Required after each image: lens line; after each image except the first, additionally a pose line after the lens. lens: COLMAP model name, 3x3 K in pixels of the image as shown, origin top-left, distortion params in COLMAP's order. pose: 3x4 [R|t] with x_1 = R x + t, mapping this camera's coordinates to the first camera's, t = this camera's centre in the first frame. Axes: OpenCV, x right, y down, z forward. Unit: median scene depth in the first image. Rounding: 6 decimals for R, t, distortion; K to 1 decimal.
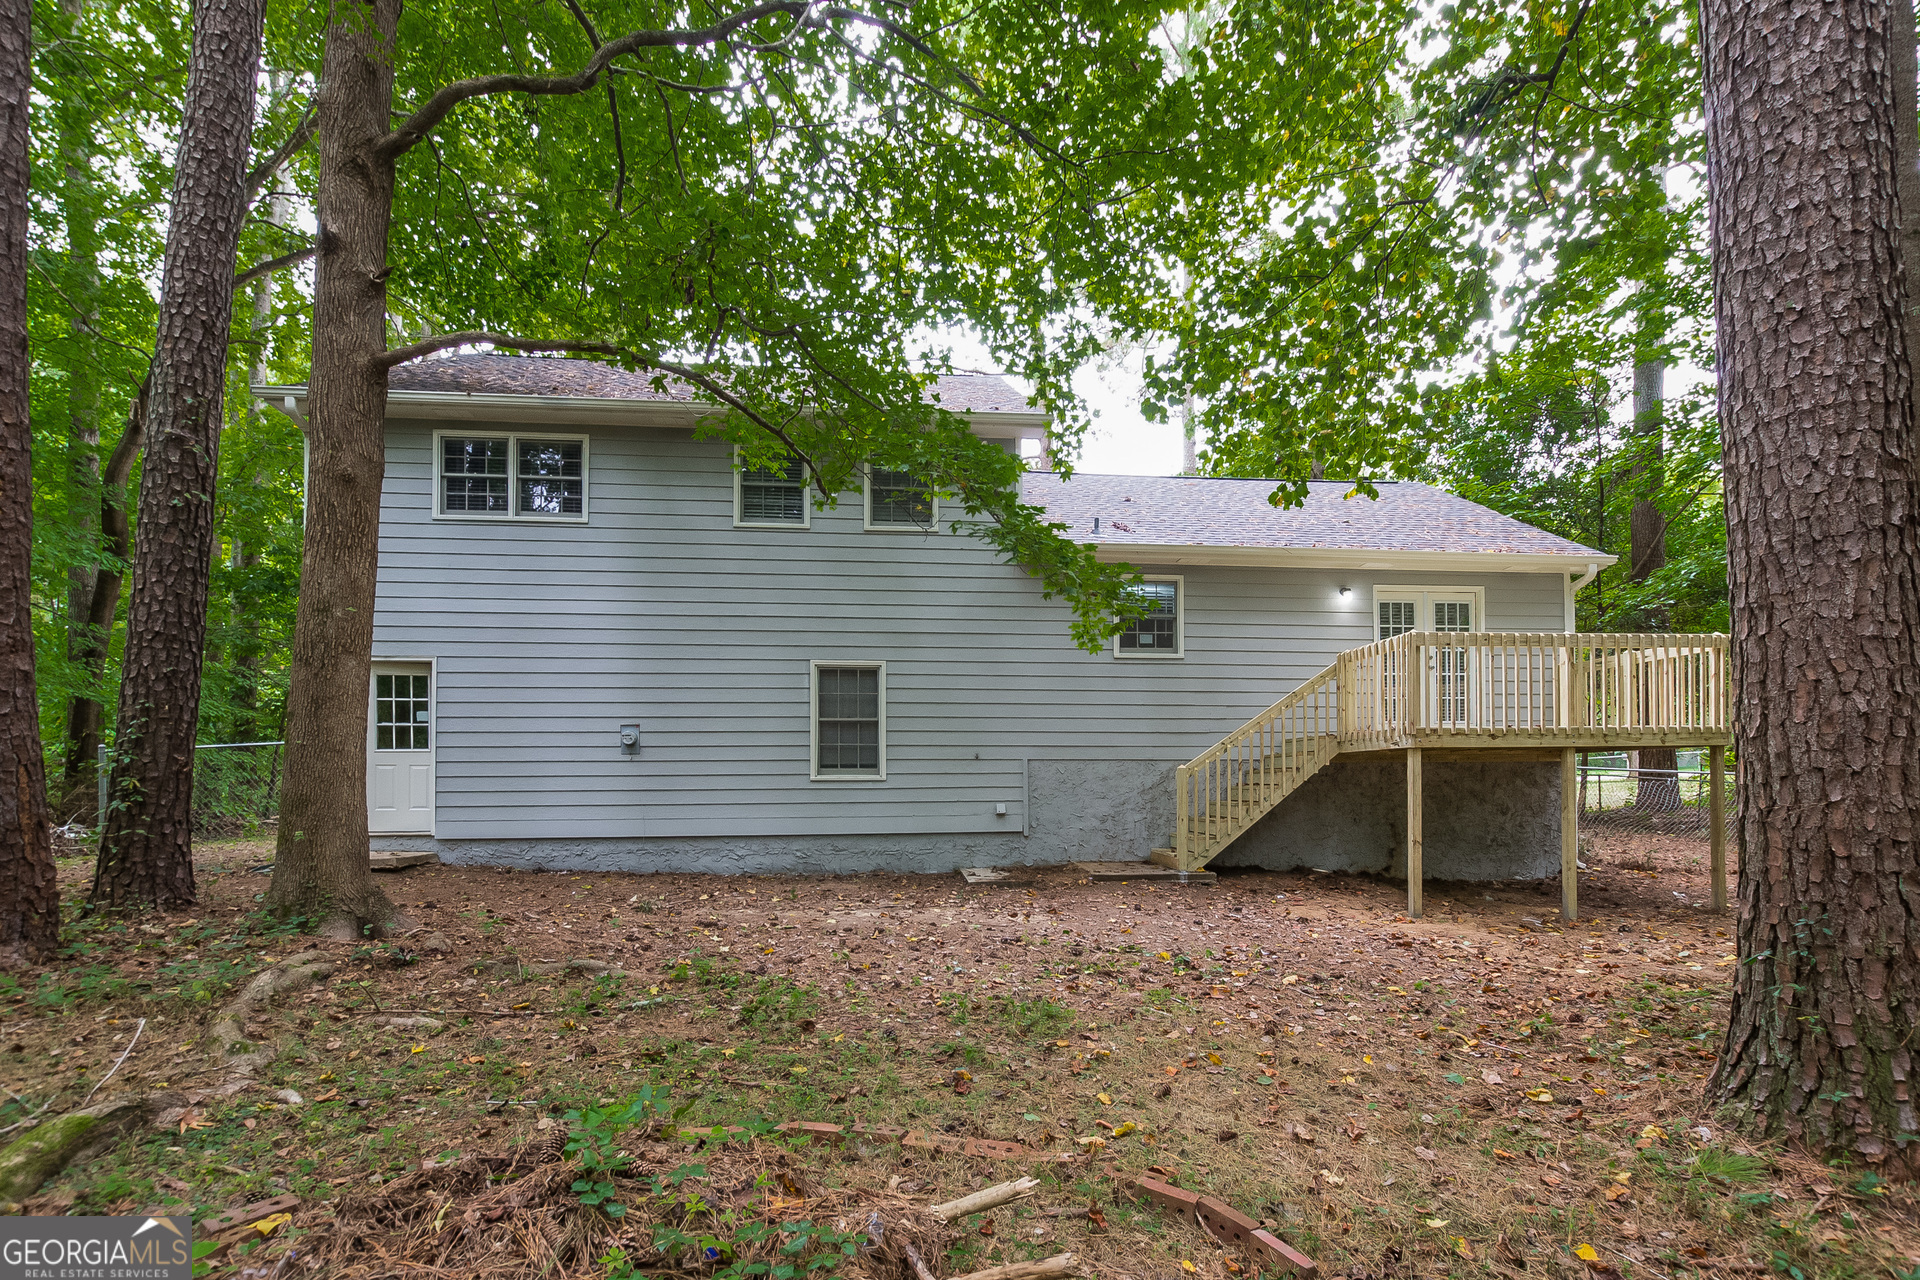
lens RADIAL K [[897.0, 0, 942.9], [0, 897.0, 648.4], [0, 0, 1]] dist [0.001832, 0.000370]
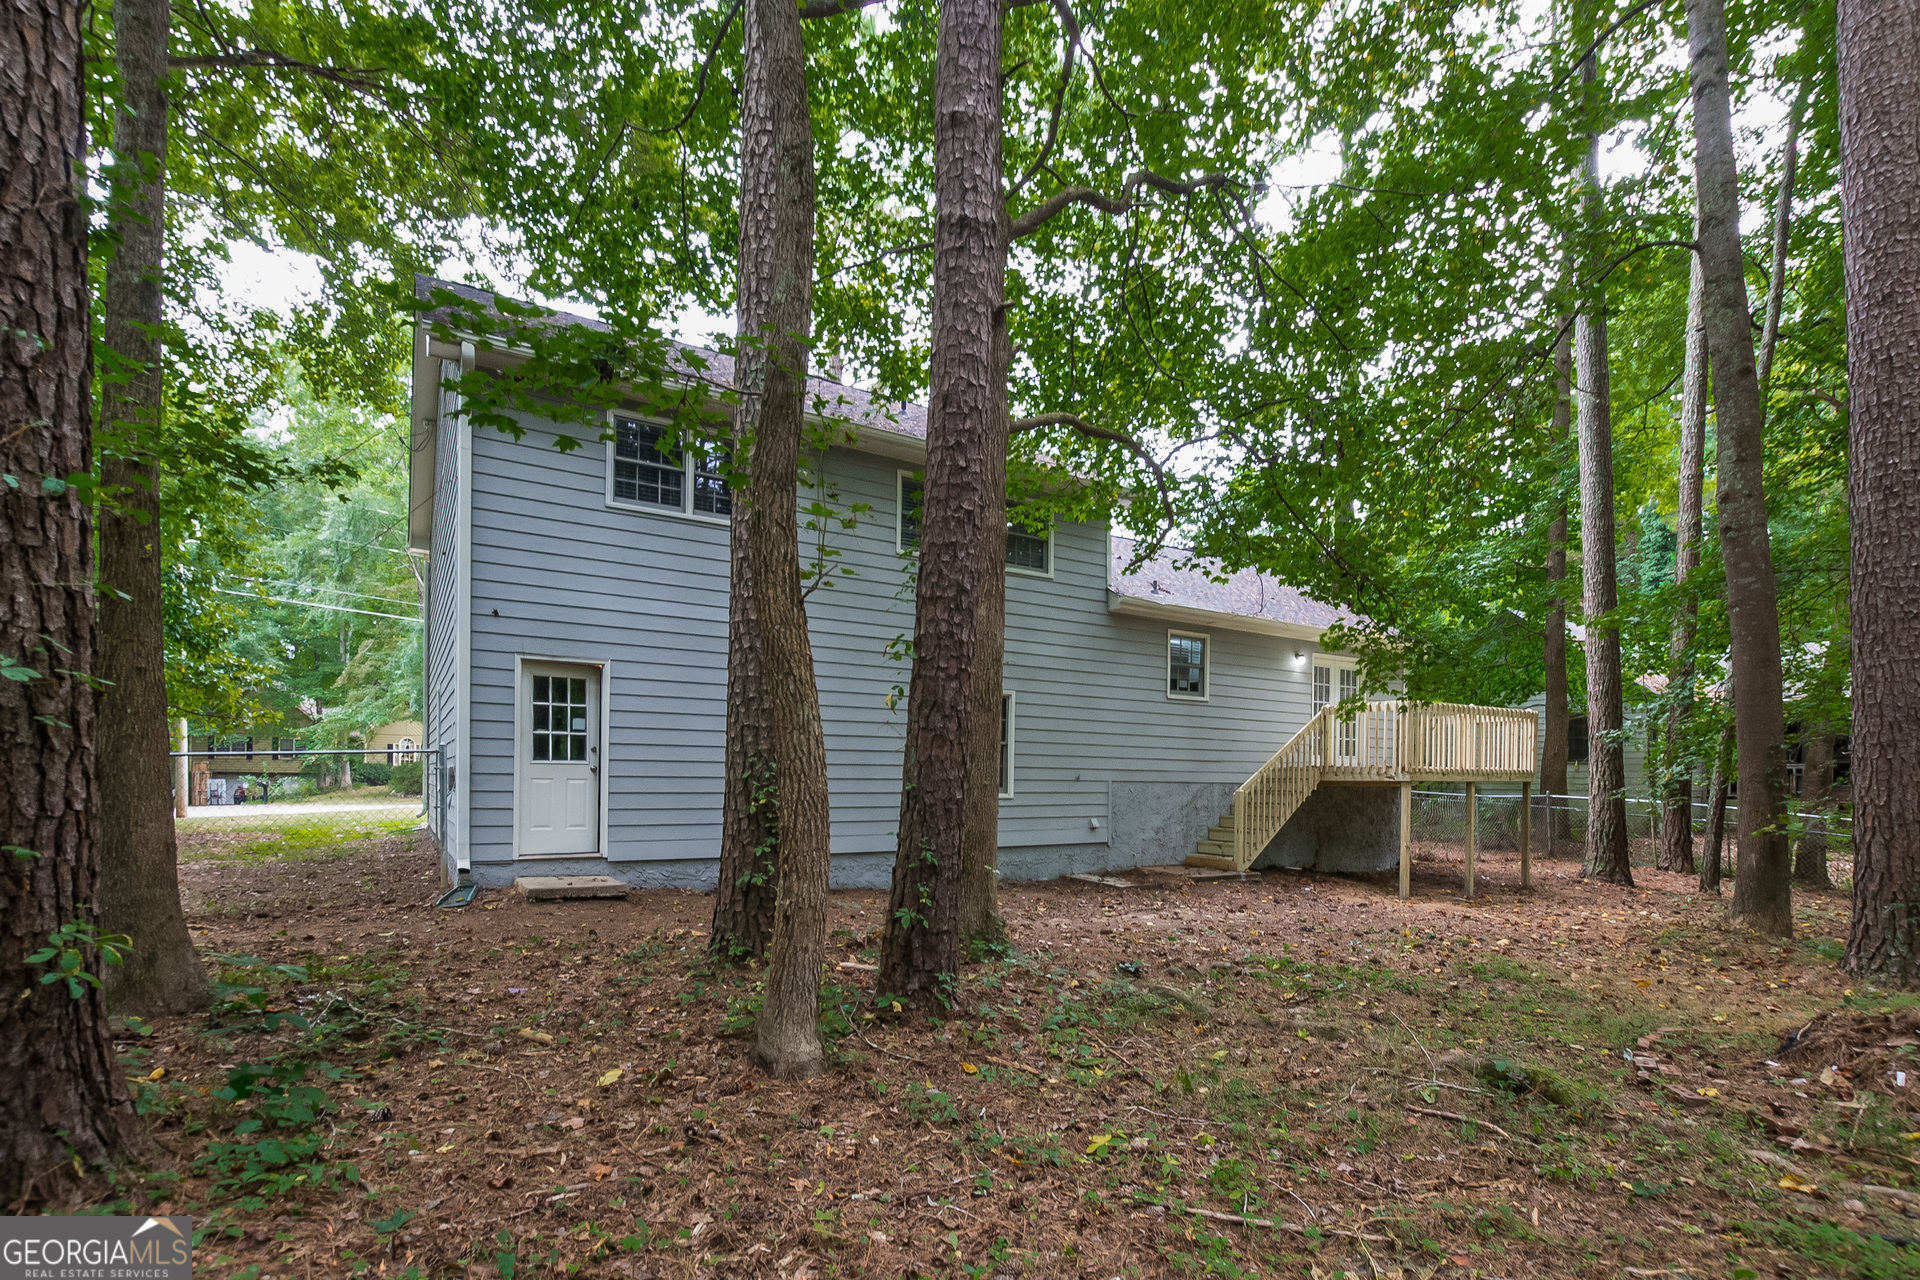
lens RADIAL K [[897.0, 0, 942.9], [0, 897.0, 648.4], [0, 0, 1]] dist [0.001832, 0.000370]
pose [[0.896629, 0.078359, 0.435794, -0.650301], [-0.082313, 0.996558, -0.009833, -0.020784], [-0.435065, -0.027055, 0.899993, 0.040053]]
